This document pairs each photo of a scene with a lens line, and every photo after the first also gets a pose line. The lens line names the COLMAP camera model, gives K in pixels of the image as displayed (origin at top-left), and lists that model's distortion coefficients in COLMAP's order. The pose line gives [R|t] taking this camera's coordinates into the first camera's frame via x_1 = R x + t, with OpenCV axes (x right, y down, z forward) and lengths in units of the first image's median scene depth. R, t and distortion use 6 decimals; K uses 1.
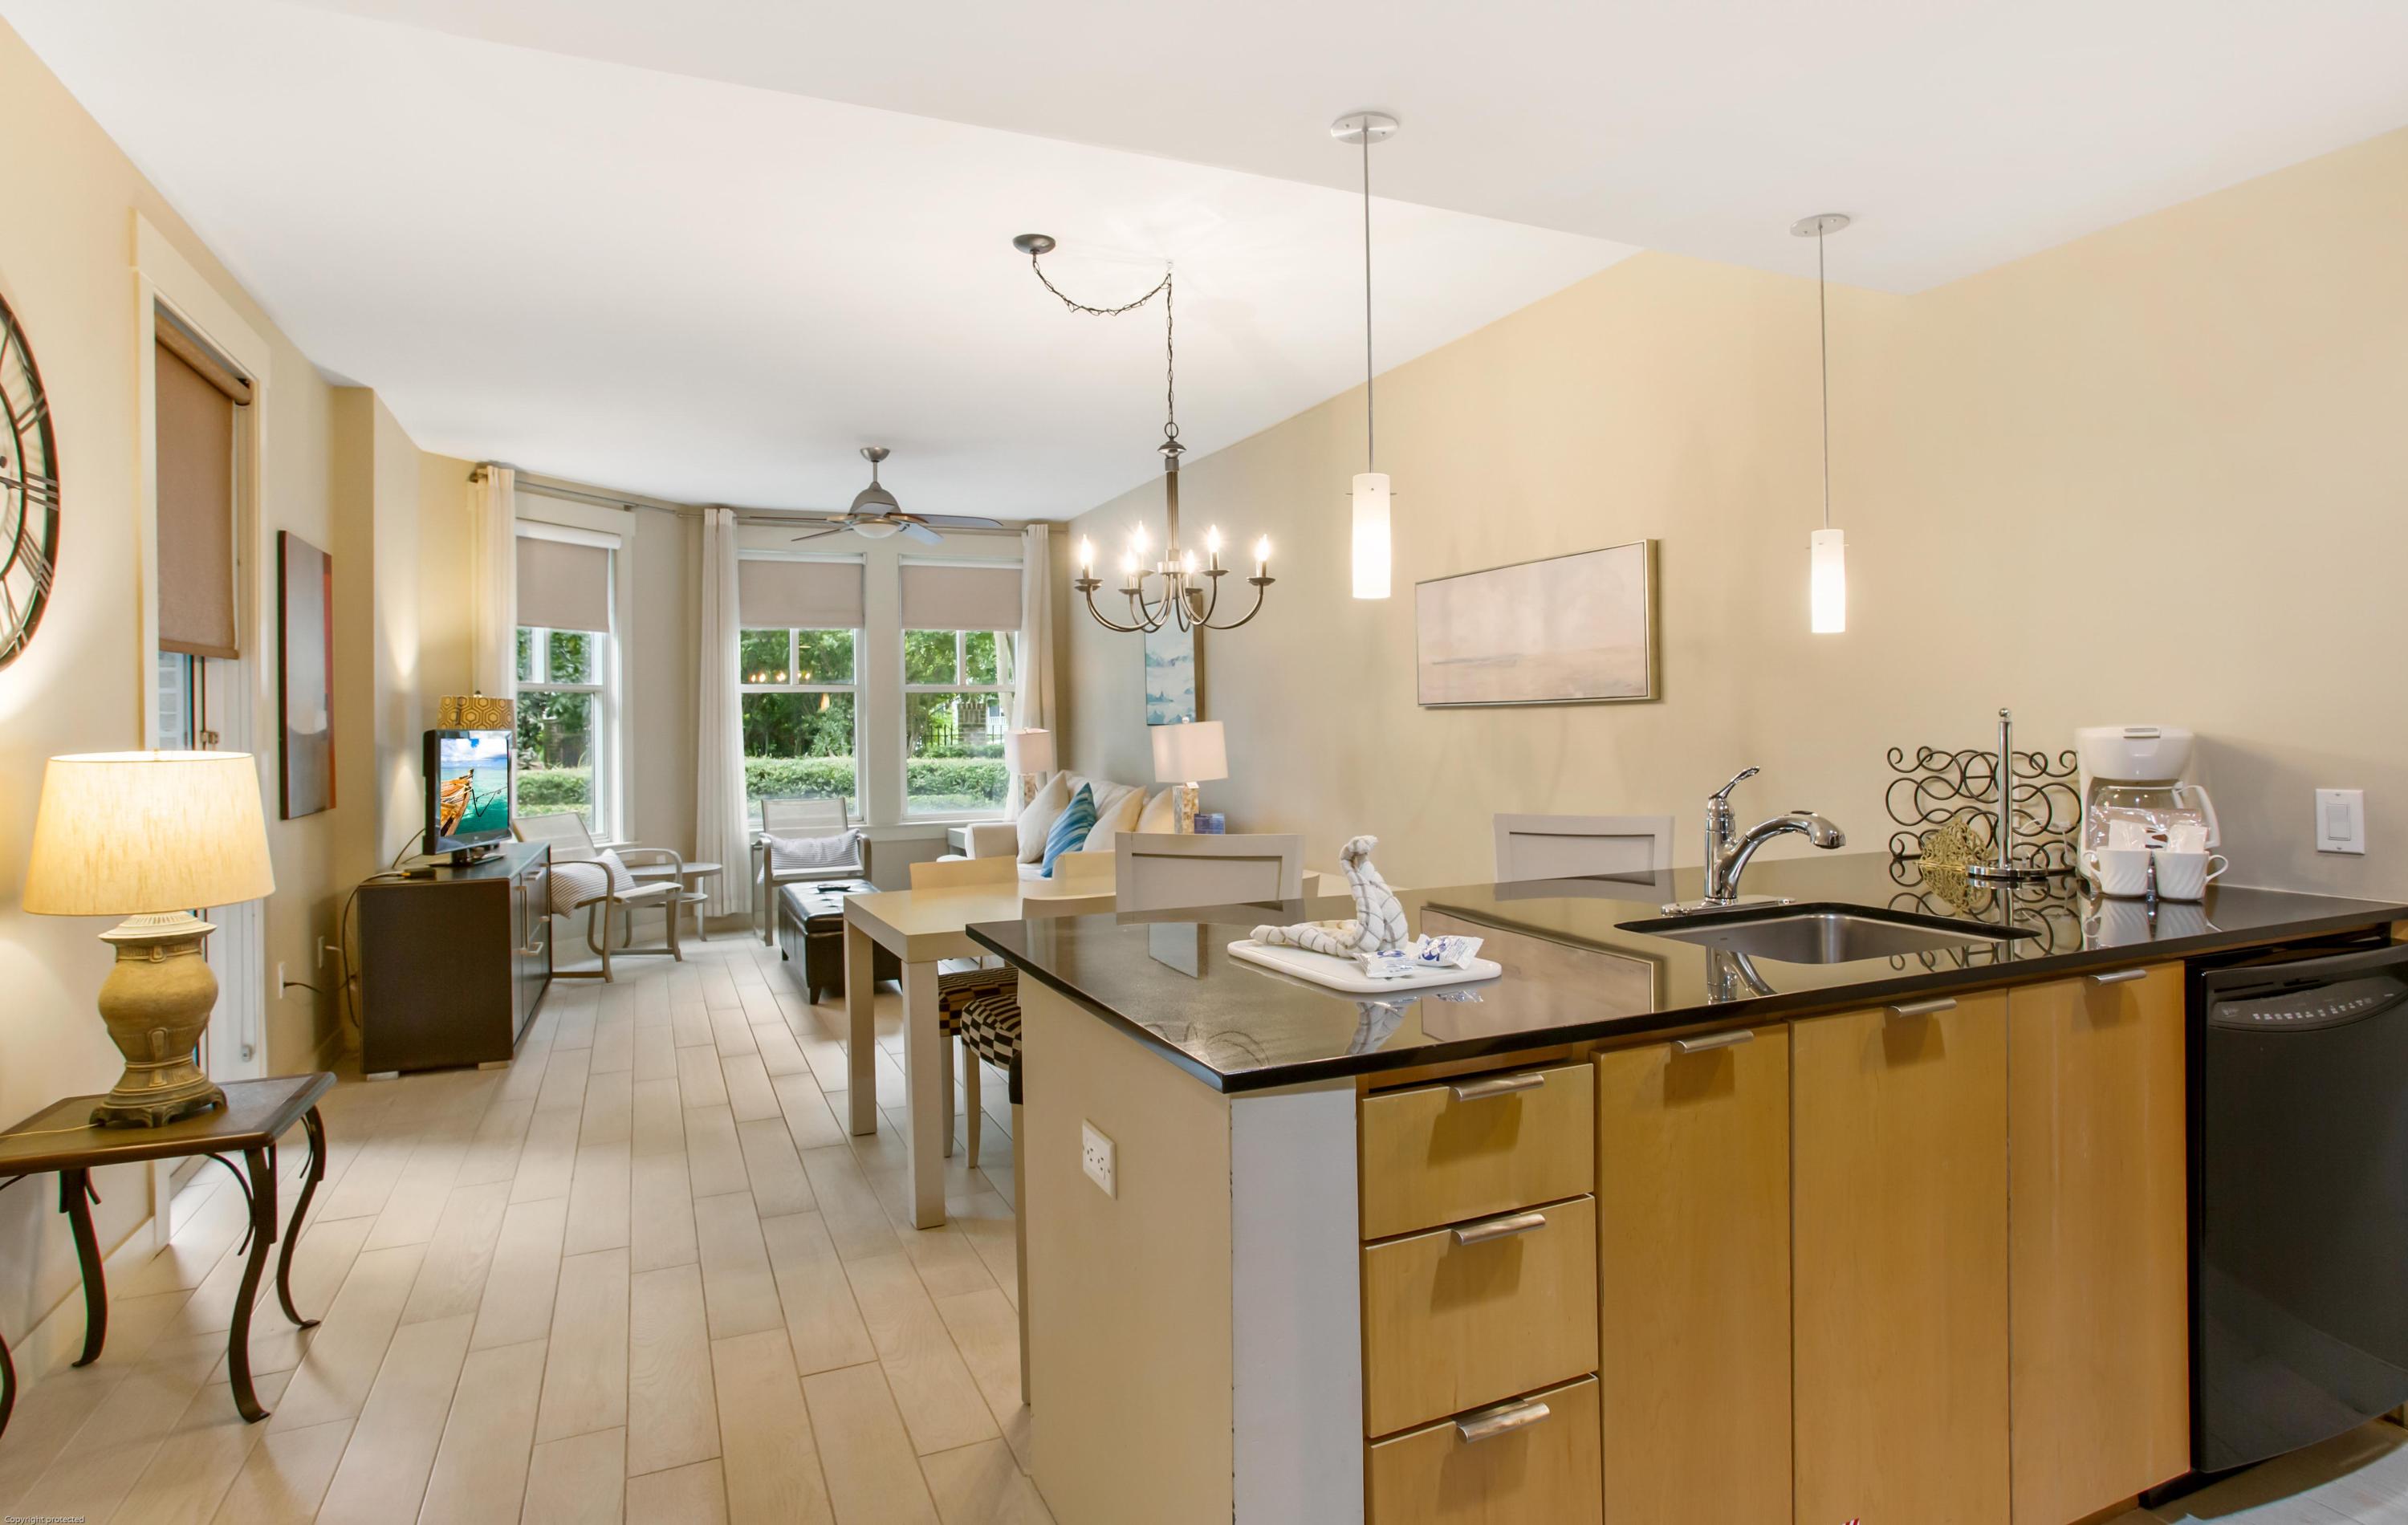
lens RADIAL K [[1234.1, 0, 1157.2], [0, 1234.1, 702.5], [0, 0, 1]] dist [-0.033447, 0.007954]
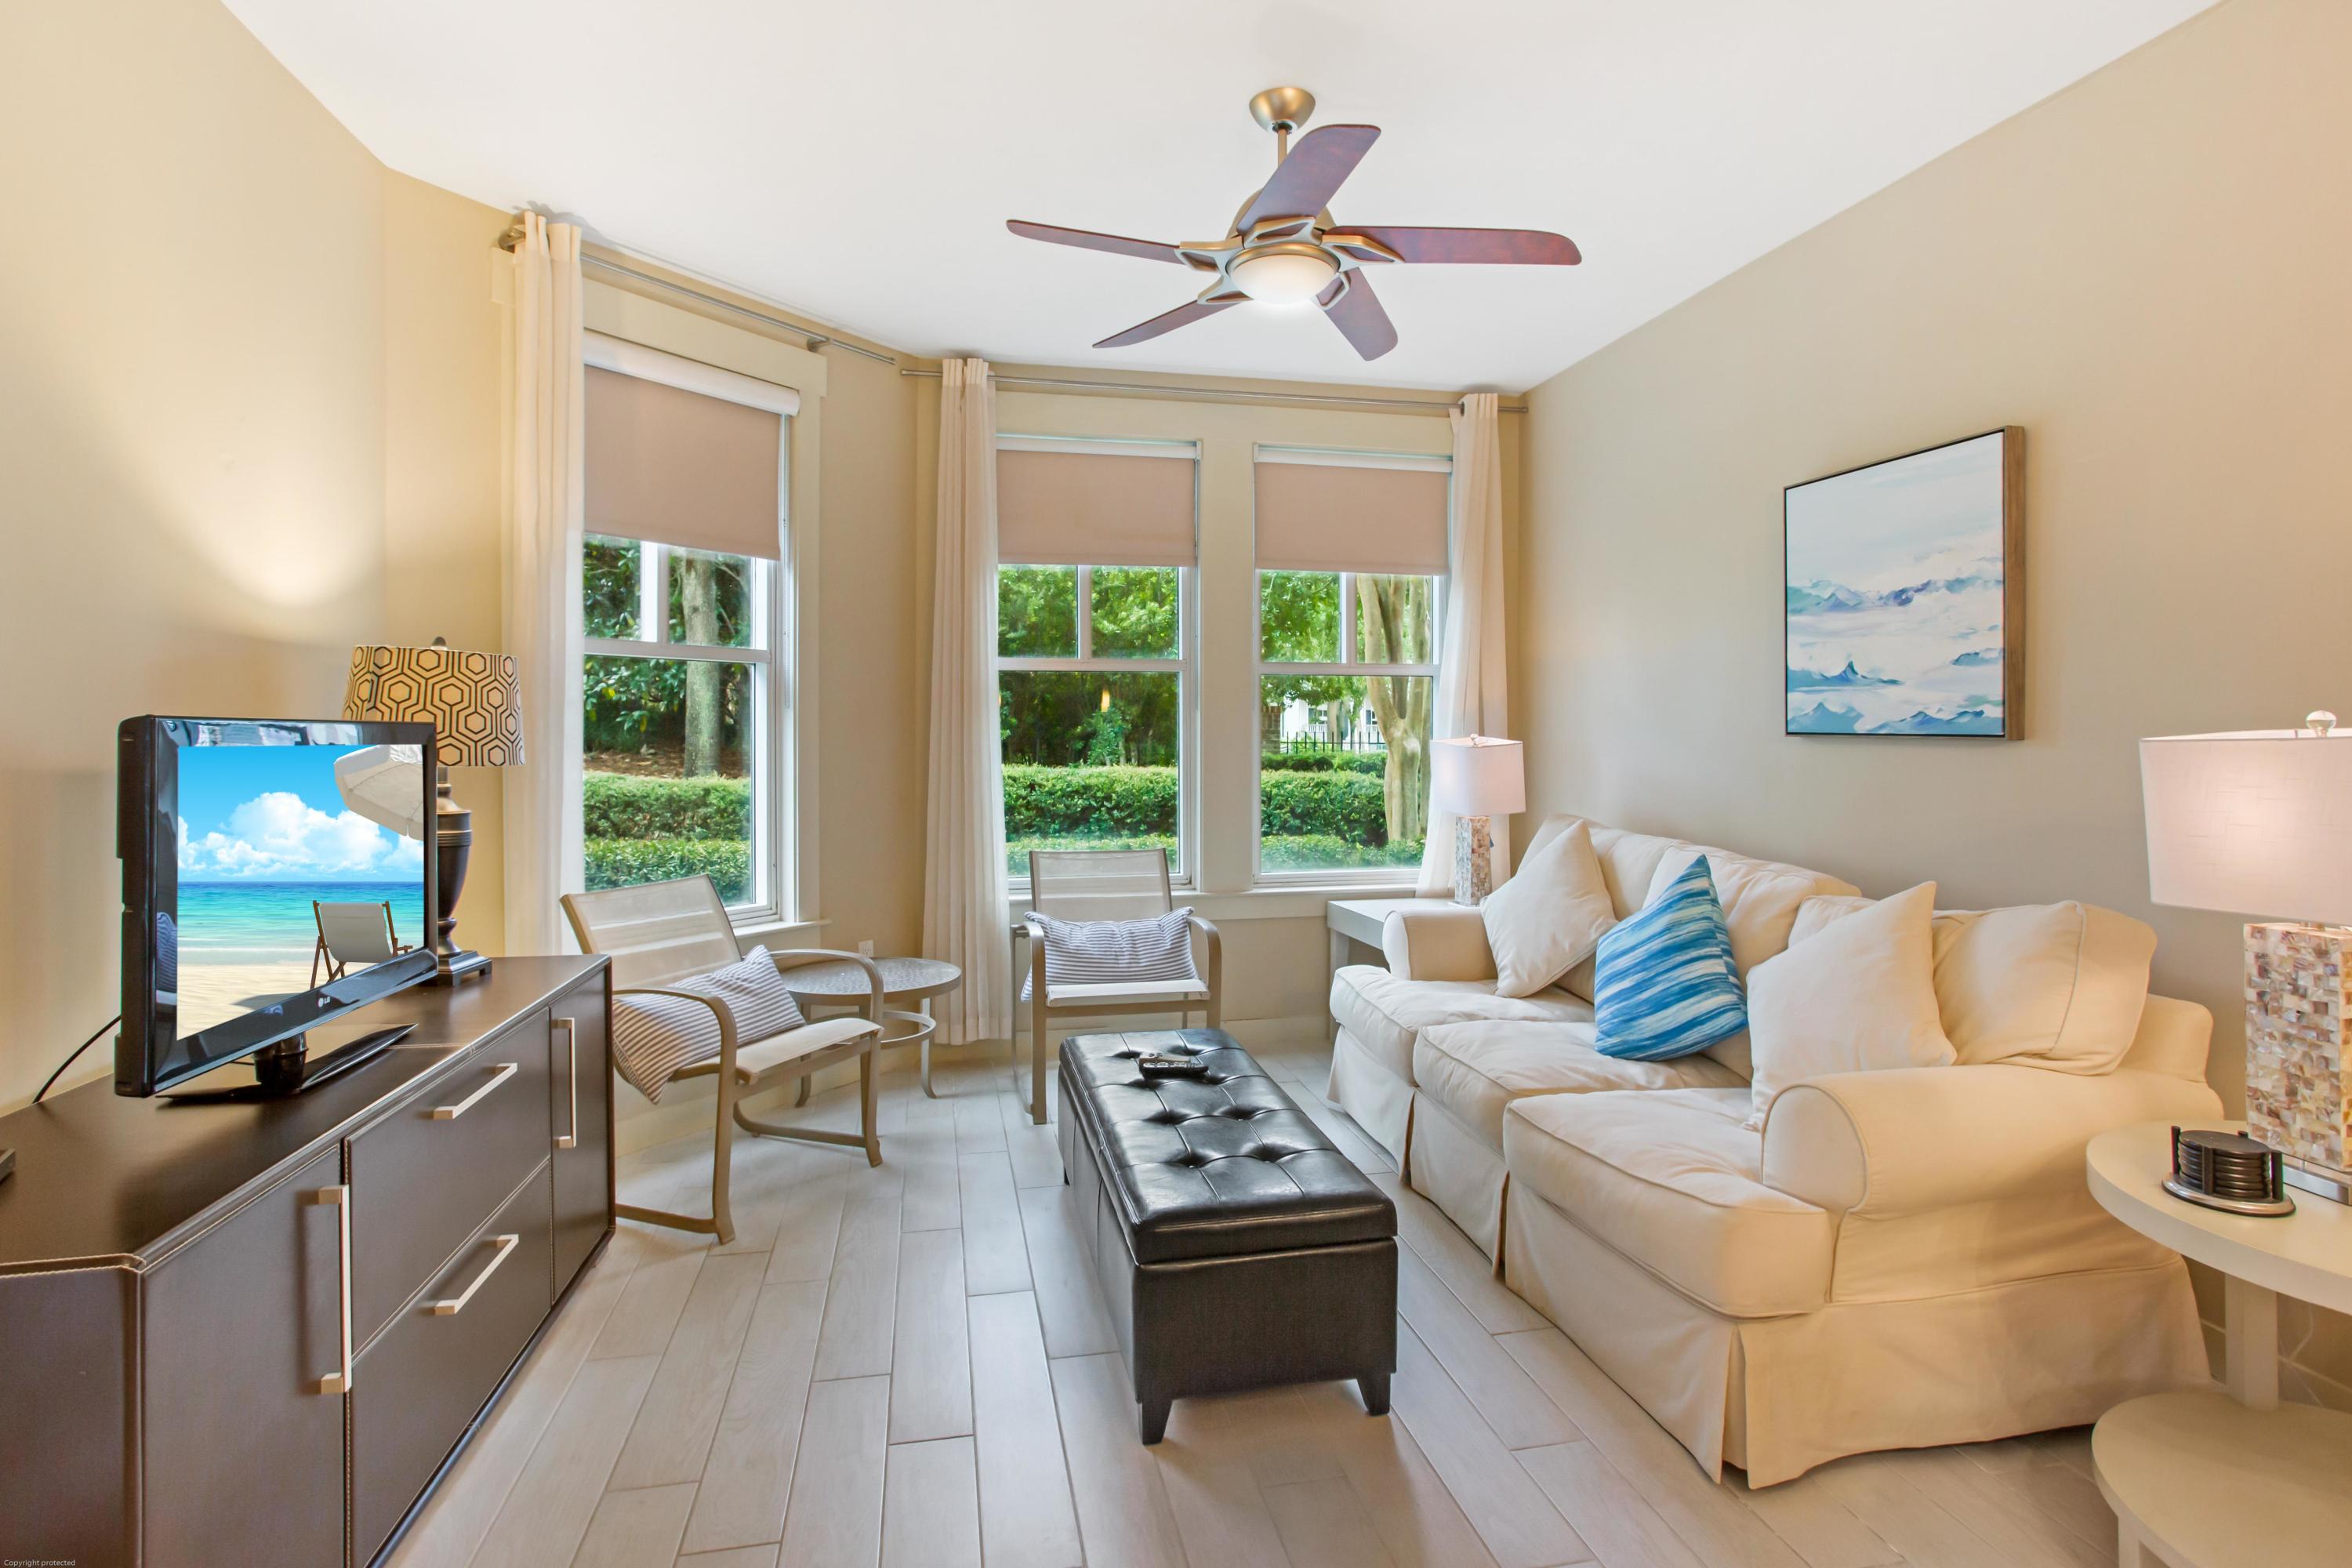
lens RADIAL K [[1175.5, 0, 1173.5], [0, 1175.5, 734.0], [0, 0, 1]] dist [-0.042634, 0.001033]
pose [[0.981555, 0.016294, -0.190485, -0.180339], [-0.012491, 0.999698, 0.021149, 0.012934], [0.190772, -0.018380, 0.981462, 0.563312]]
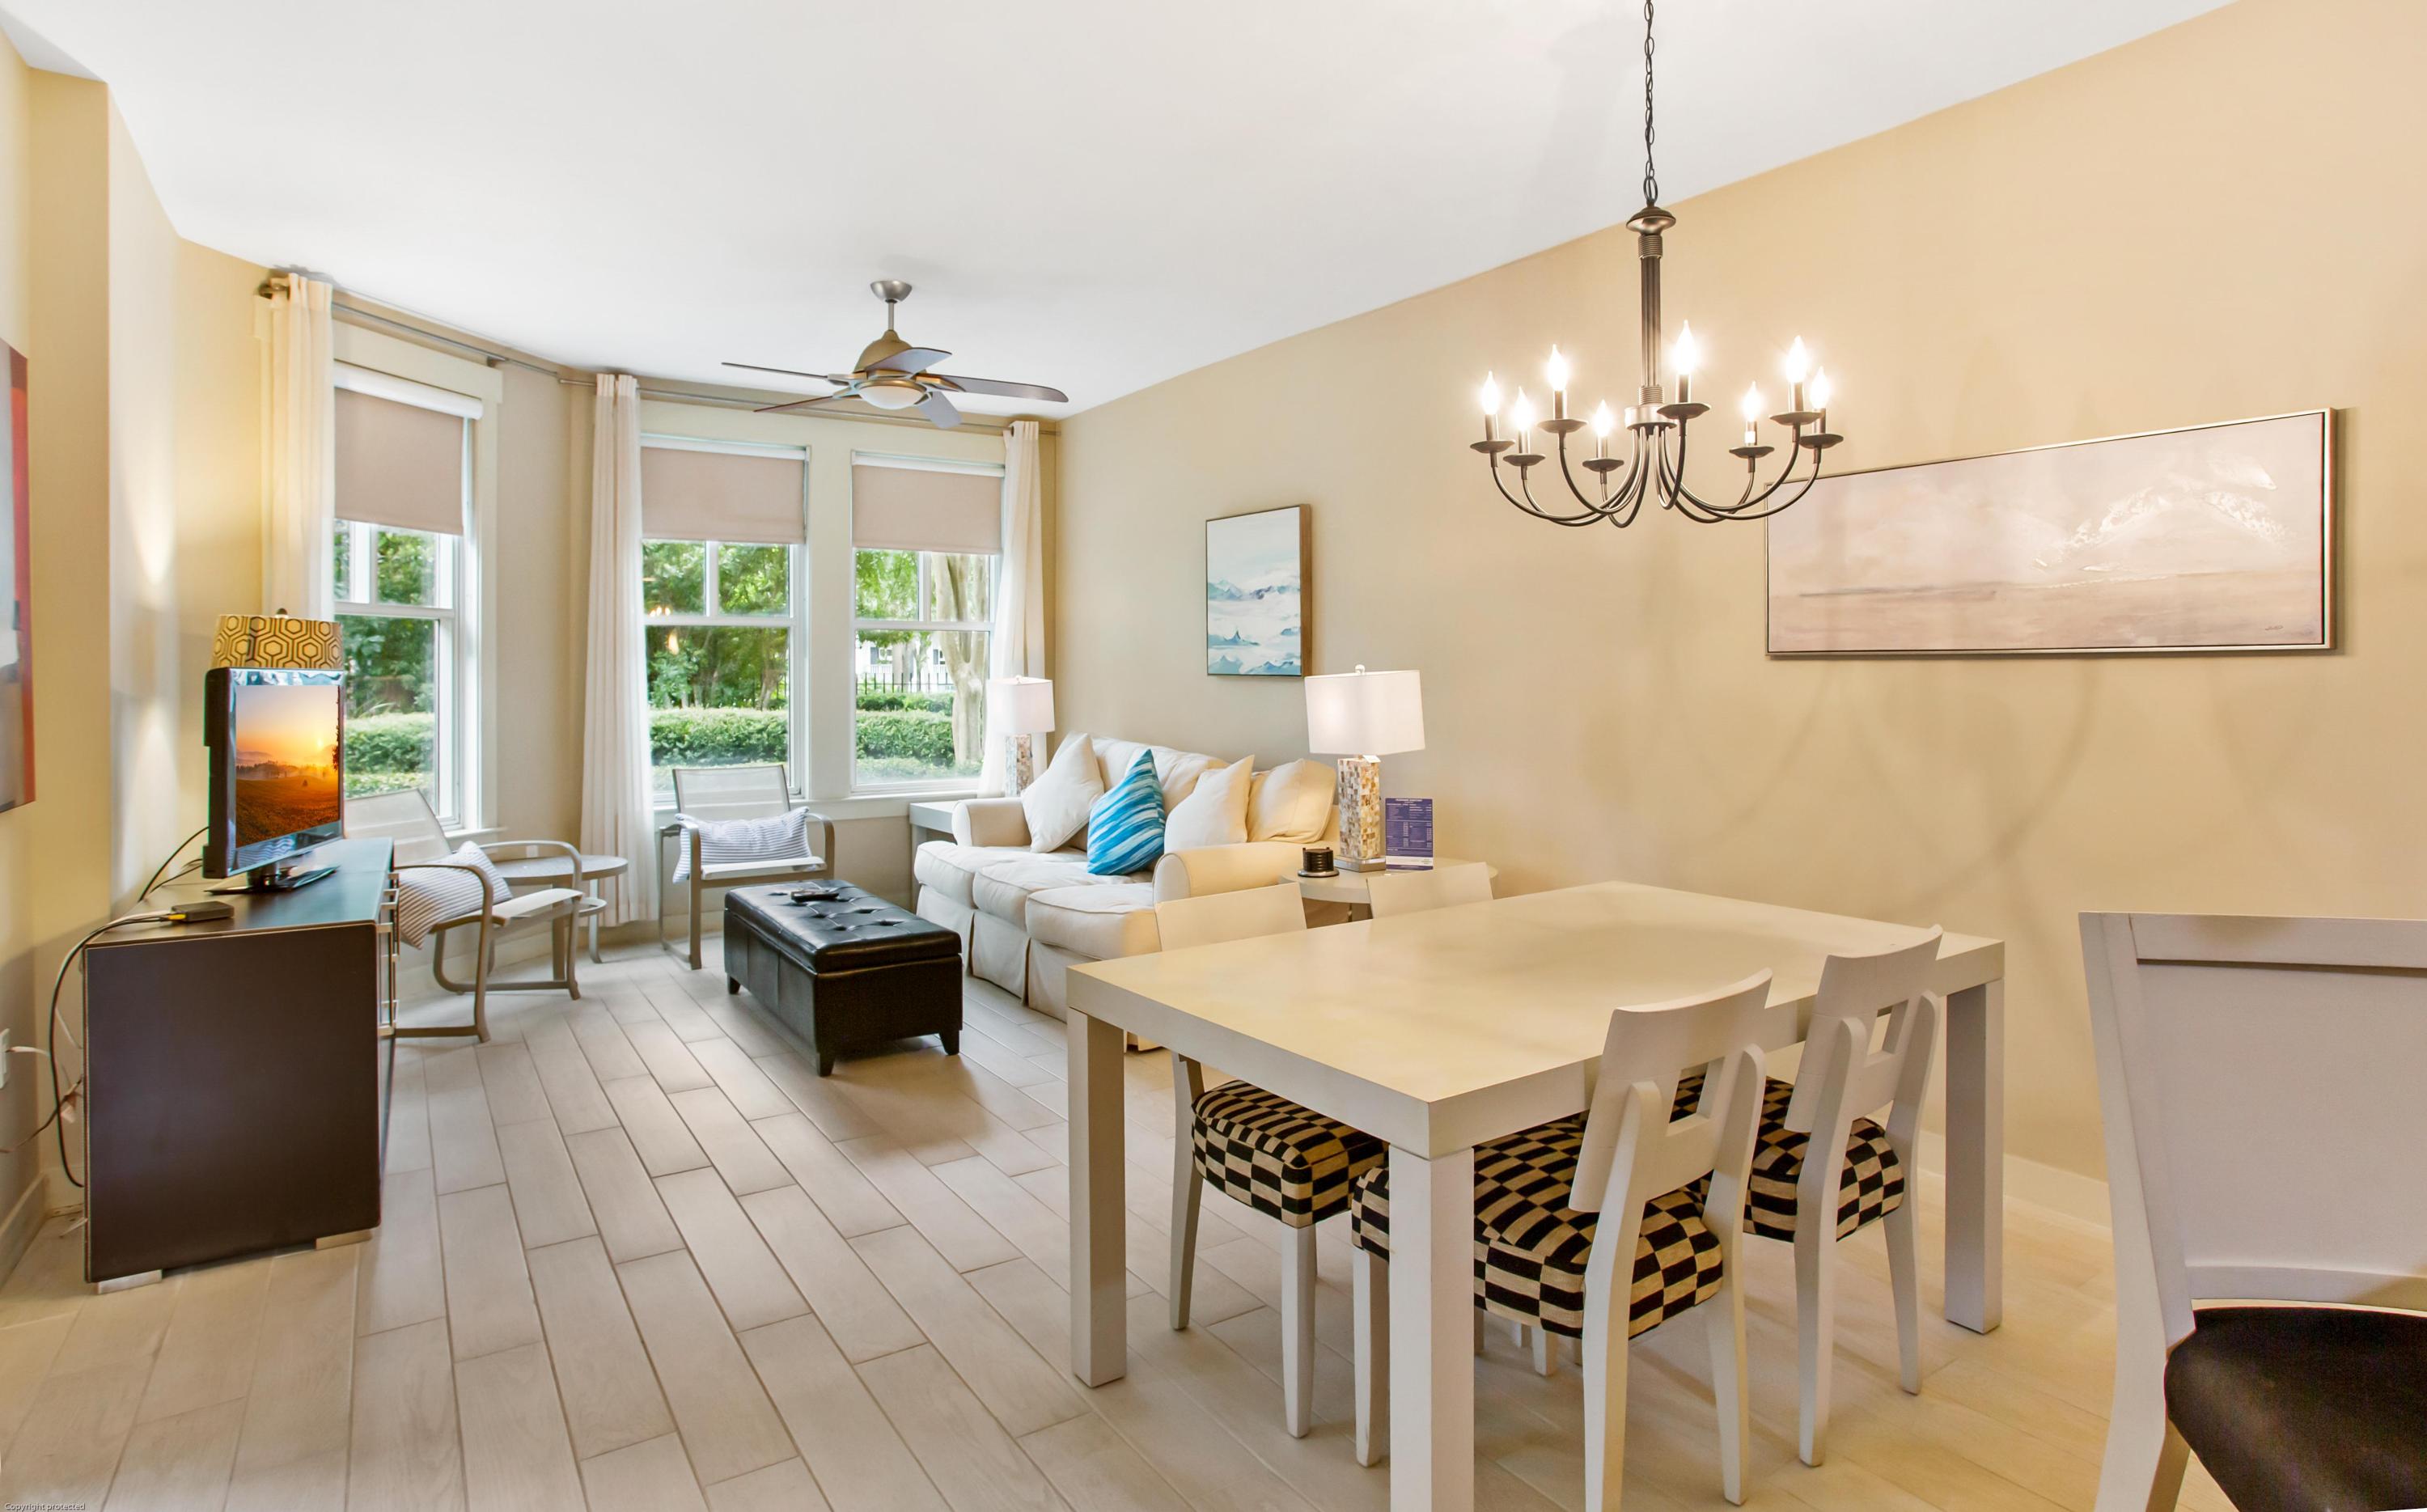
lens RADIAL K [[1243.8, 0, 1195.9], [0, 1243.8, 672.4], [0, 0, 1]] dist [-0.033447, 0.007954]
pose [[0.983837, 0.014144, 0.178508, -0.176241], [-0.016858, 0.999764, 0.013697, 0.006482], [-0.178272, -0.016485, 0.983843, 0.250773]]
